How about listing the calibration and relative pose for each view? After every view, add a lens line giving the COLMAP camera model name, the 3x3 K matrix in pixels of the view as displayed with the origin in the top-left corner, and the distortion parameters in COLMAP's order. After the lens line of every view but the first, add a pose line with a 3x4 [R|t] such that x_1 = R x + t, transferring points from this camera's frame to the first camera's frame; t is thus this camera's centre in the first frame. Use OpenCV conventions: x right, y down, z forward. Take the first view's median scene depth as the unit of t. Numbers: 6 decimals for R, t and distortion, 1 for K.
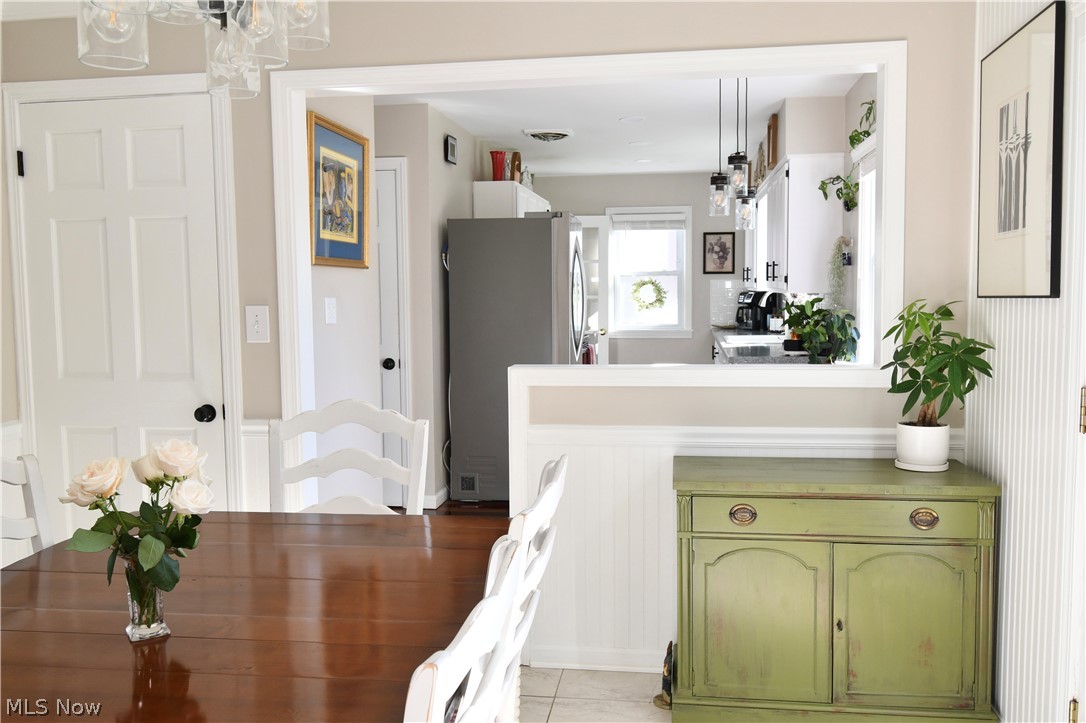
lens RADIAL K [[853.7, 0, 542.4], [0, 853.7, 358.5], [0, 0, 1]] dist [0.002724, -0.019608]
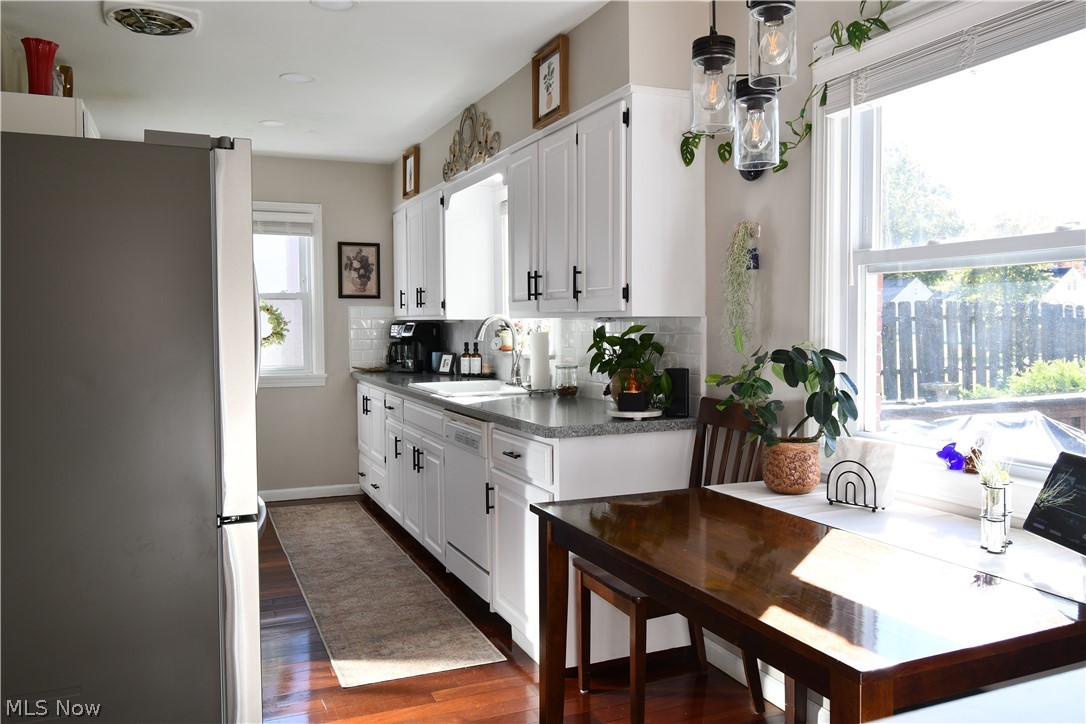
lens RADIAL K [[853.7, 0, 548.6], [0, 853.7, 360.7], [0, 0, 1]] dist [0.002724, -0.019608]
pose [[0.854881, -0.018287, 0.518502, -0.039981], [0.039313, 0.998789, -0.029590, -0.016315], [-0.517333, 0.045679, 0.854564, 0.281195]]
